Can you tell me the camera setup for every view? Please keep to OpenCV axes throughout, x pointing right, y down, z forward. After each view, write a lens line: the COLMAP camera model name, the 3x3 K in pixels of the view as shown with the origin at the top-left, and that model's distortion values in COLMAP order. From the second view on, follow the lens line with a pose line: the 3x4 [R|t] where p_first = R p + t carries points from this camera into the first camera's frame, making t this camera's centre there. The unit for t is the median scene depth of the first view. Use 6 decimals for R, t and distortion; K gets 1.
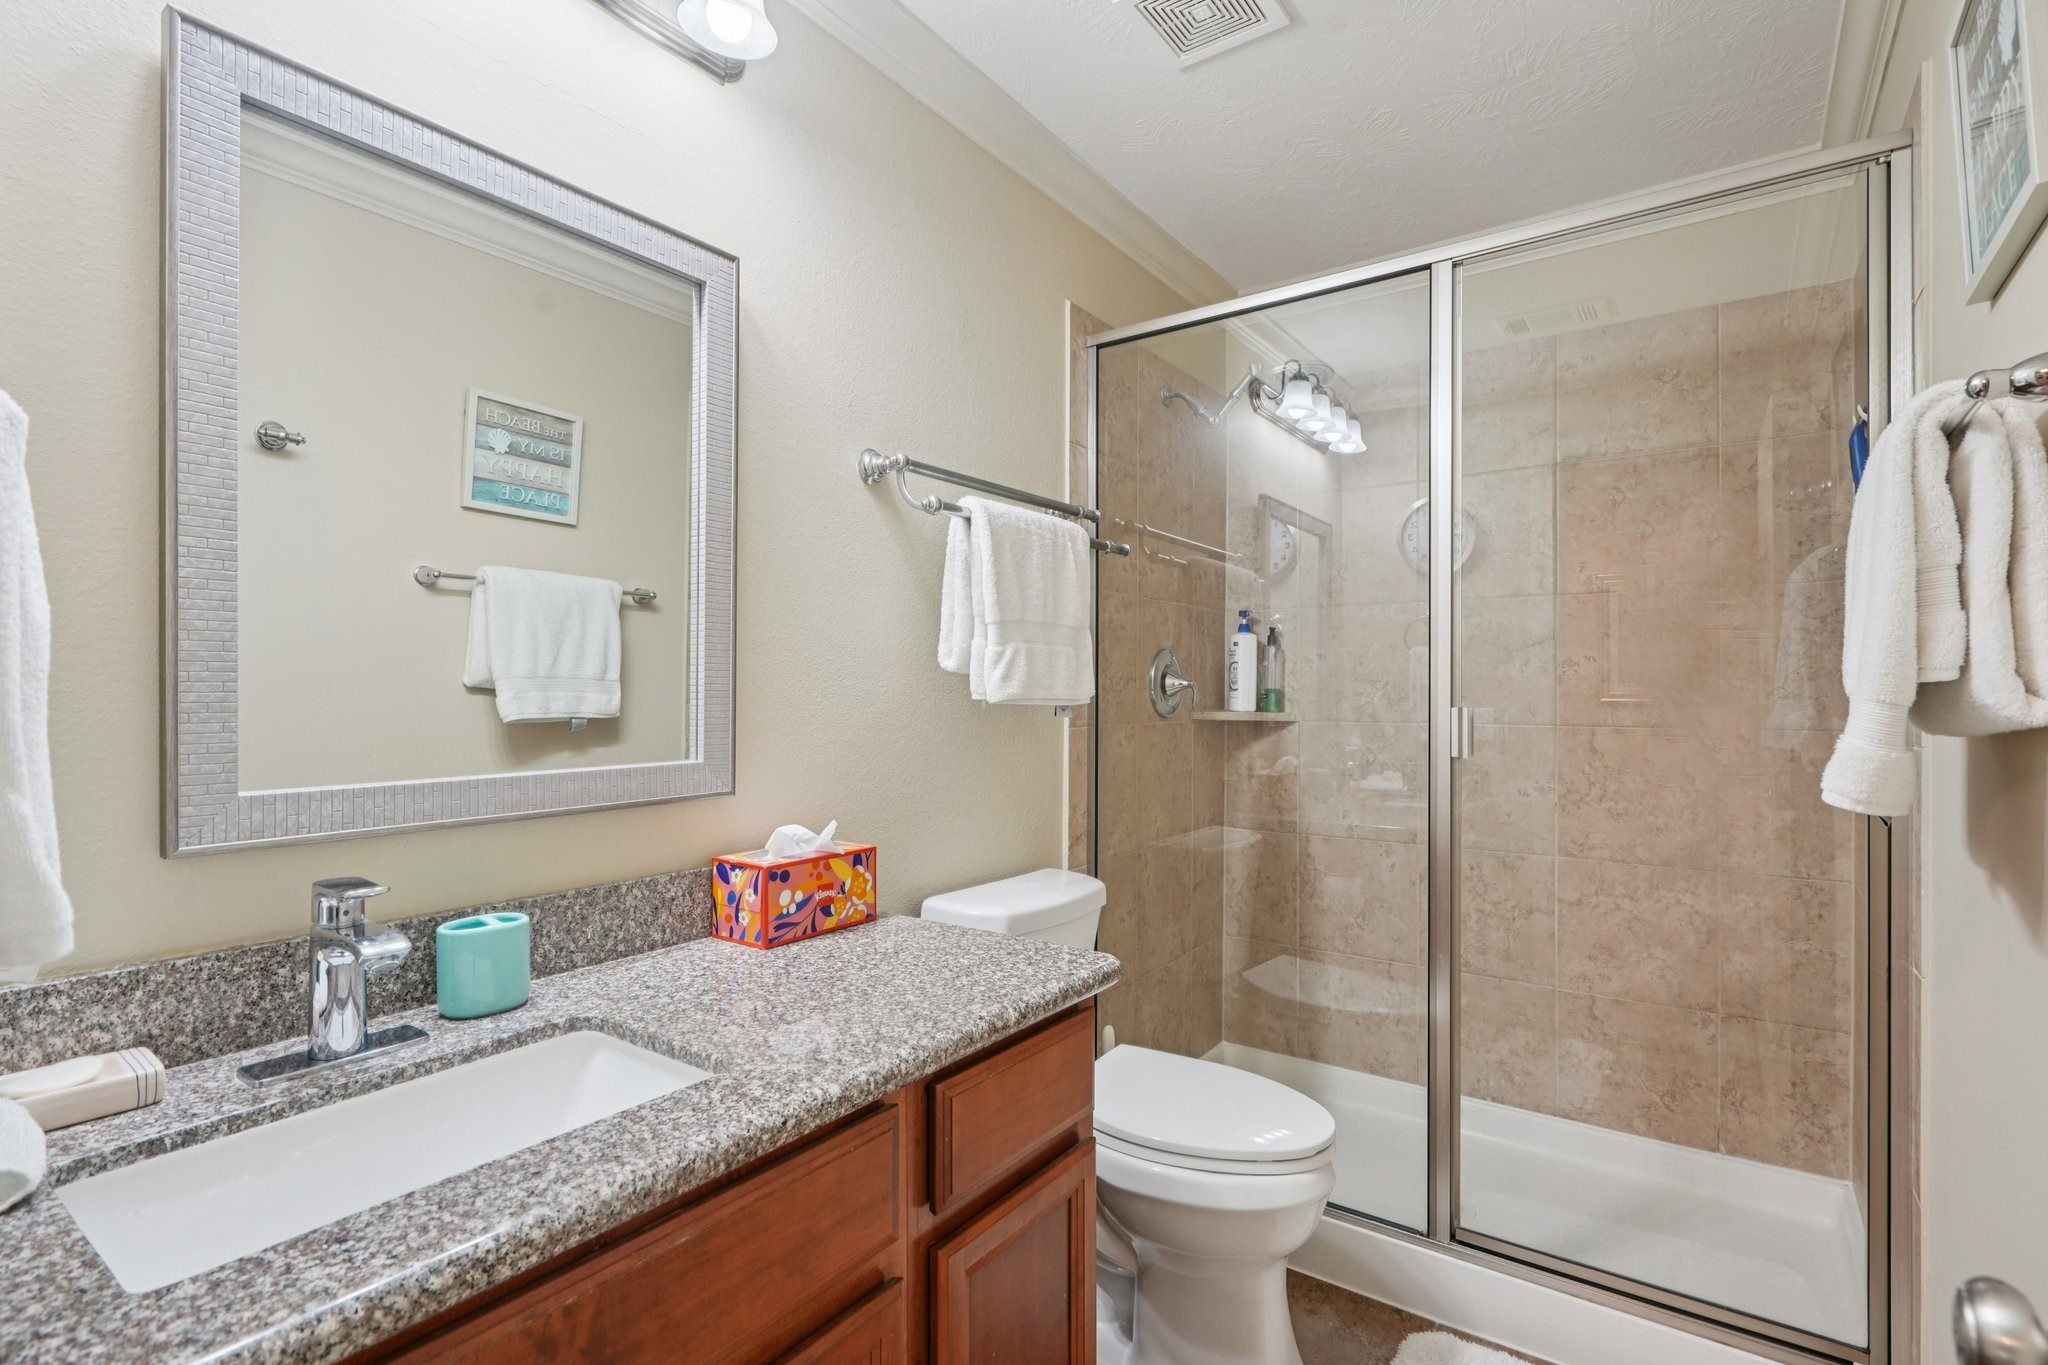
lens RADIAL K [[983.0, 0, 1023.5], [0, 983.0, 686.4], [0, 0, 1]] dist [-0.043791, 0.016269]
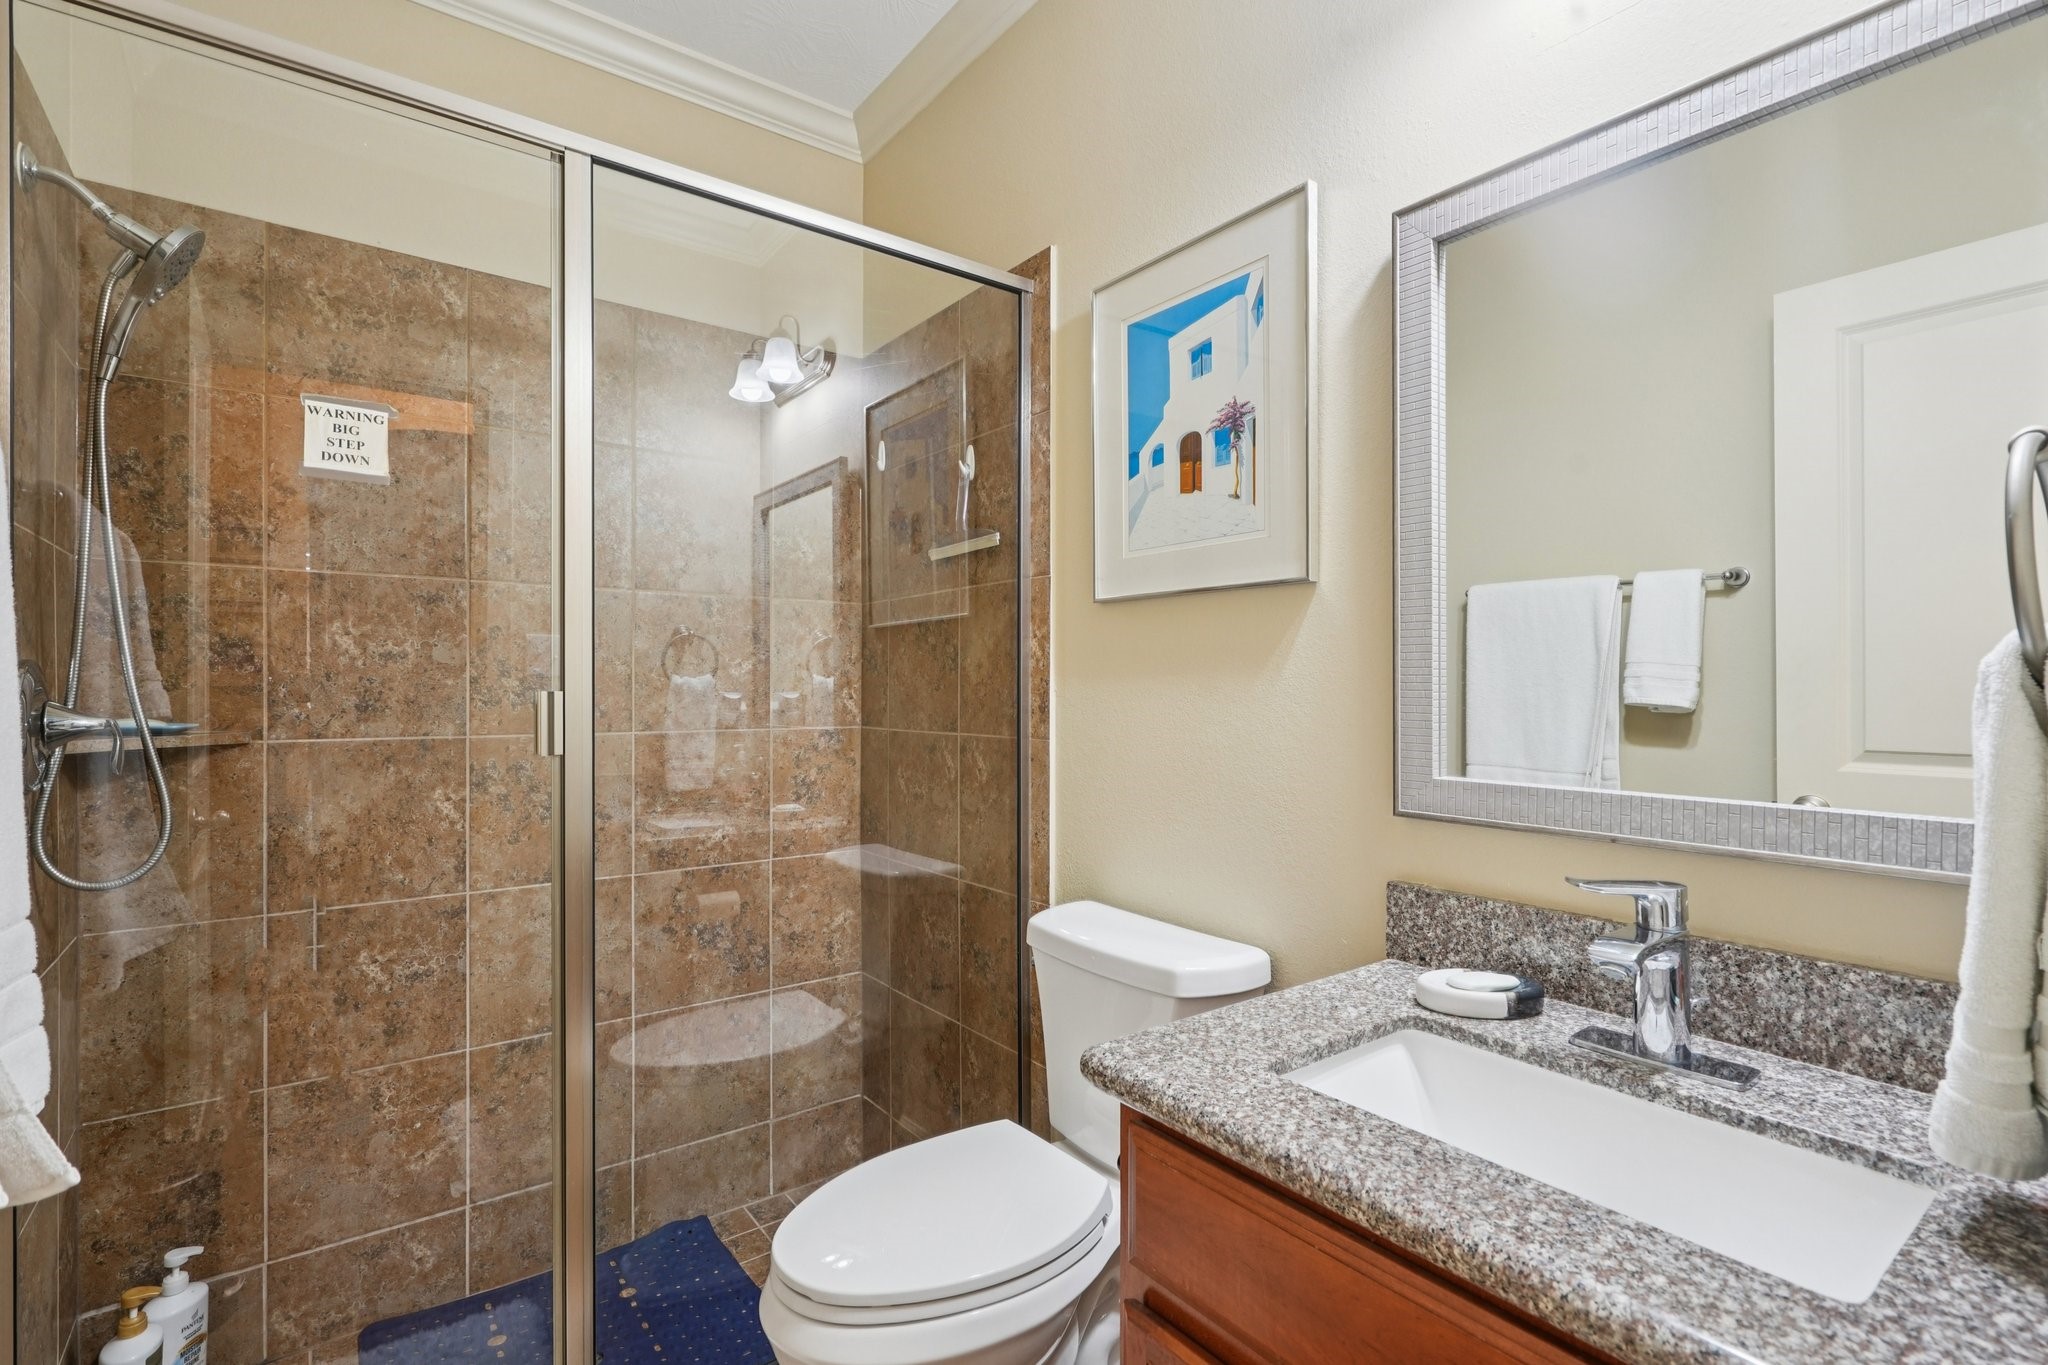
lens RADIAL K [[983.0, 0, 1023.5], [0, 983.0, 686.4], [0, 0, 1]] dist [-0.043791, 0.016269]
pose [[-0.339401, -0.002664, -0.940638, 0.474886], [-0.000556, 0.999996, -0.002631, -0.005301], [0.940642, -0.000370, -0.339401, 0.717463]]
